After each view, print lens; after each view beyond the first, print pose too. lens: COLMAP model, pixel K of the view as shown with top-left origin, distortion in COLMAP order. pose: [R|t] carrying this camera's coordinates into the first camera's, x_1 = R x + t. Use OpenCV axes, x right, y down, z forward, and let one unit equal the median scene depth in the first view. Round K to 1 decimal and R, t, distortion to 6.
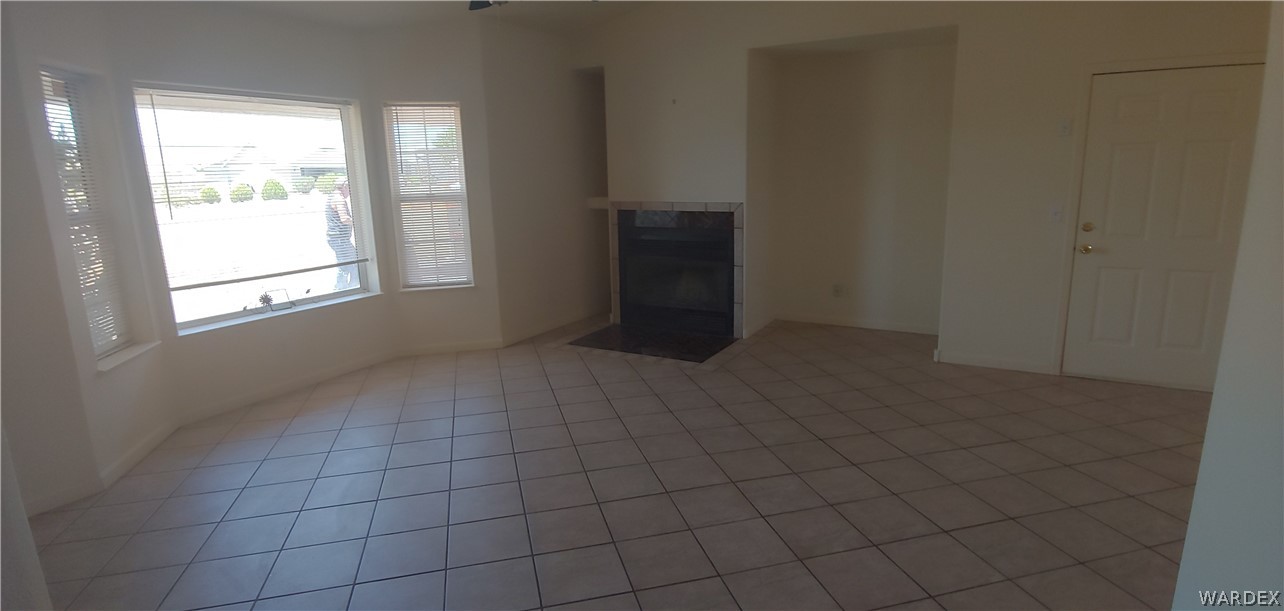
lens RADIAL K [[645.4, 0, 642.0], [0, 645.4, 305.5], [0, 0, 1]] dist [-0.002692, -0.000627]
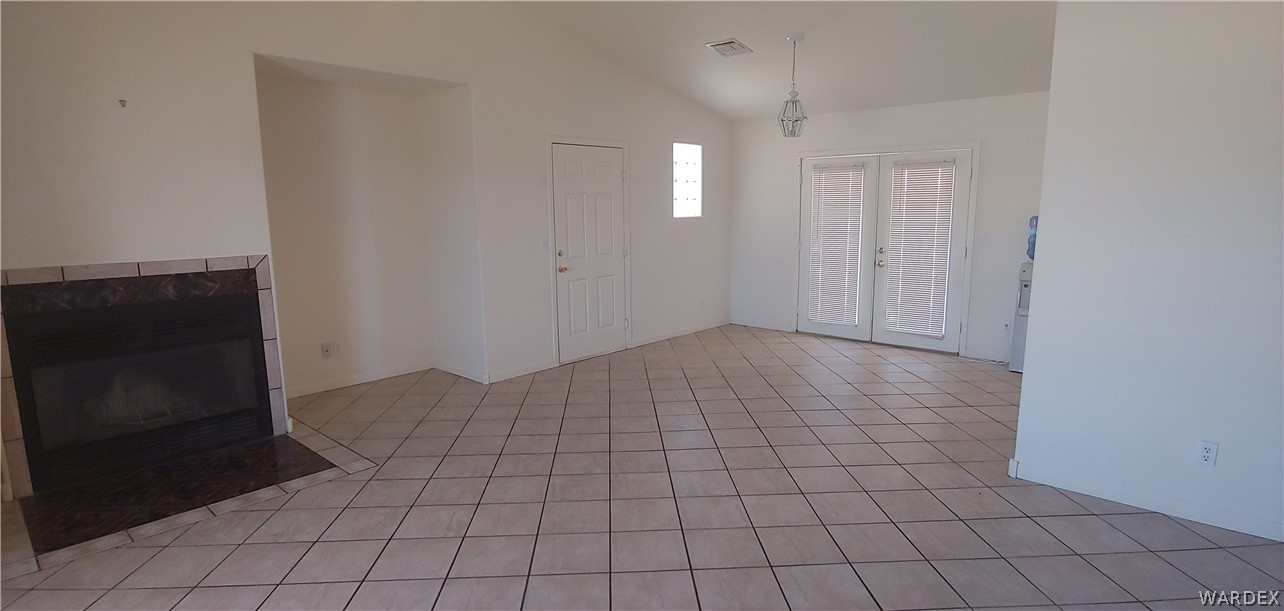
lens RADIAL K [[645.4, 0, 642.0], [0, 645.4, 305.5], [0, 0, 1]] dist [-0.002692, -0.000627]
pose [[0.226004, -0.134867, 0.964745, -0.477497], [0.208101, 0.974191, 0.087437, -0.076892], [-0.951639, 0.181003, 0.248237, 0.408410]]
